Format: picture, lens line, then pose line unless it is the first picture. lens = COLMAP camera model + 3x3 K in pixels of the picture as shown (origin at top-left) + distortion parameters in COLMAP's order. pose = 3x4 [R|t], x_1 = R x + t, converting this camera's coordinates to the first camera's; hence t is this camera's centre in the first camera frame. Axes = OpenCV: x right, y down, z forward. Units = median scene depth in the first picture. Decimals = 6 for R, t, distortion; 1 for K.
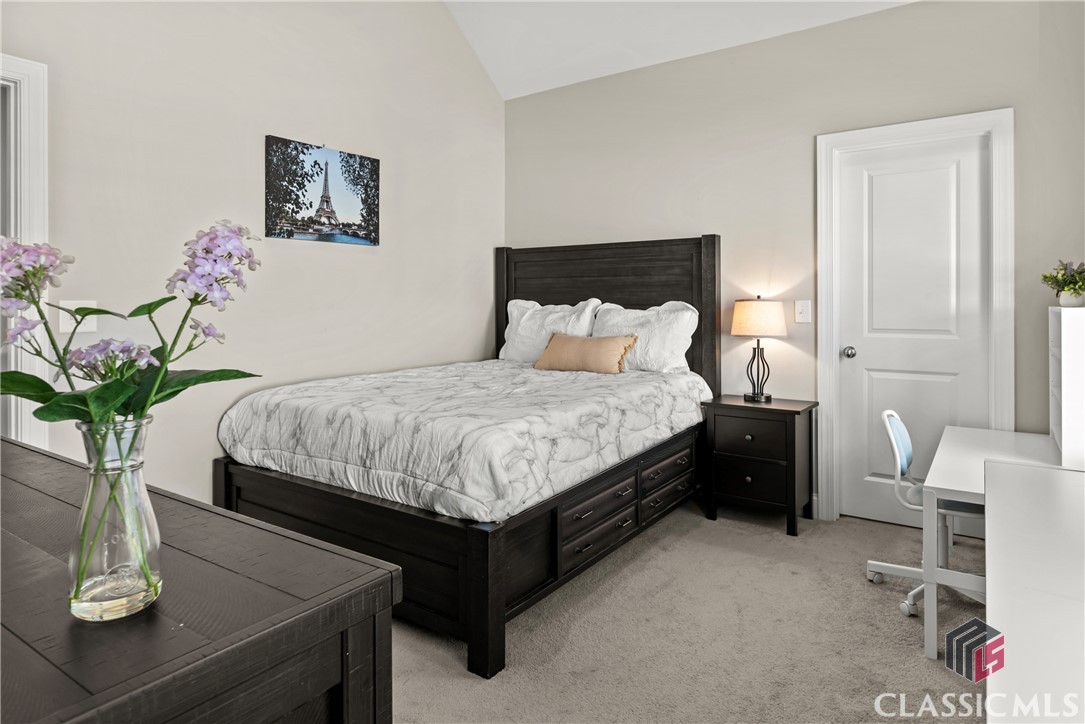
lens RADIAL K [[627.0, 0, 541.6], [0, 627.0, 308.9], [0, 0, 1]] dist [-0.001139, -0.000315]
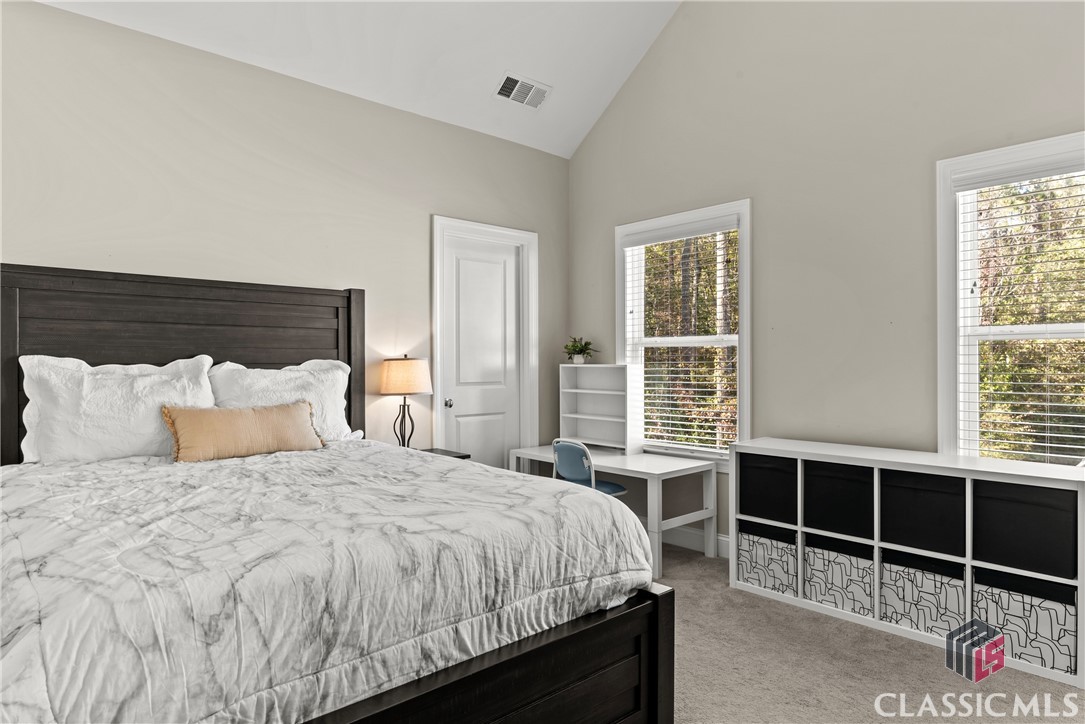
lens RADIAL K [[627.0, 0, 542.2], [0, 627.0, 362.2], [0, 0, 1]] dist [-0.001139, -0.000315]
pose [[0.233547, 0.001328, 0.972345, -0.776930], [0.008797, 0.999955, -0.003479, -0.004089], [-0.972306, 0.009366, 0.233525, 0.678920]]
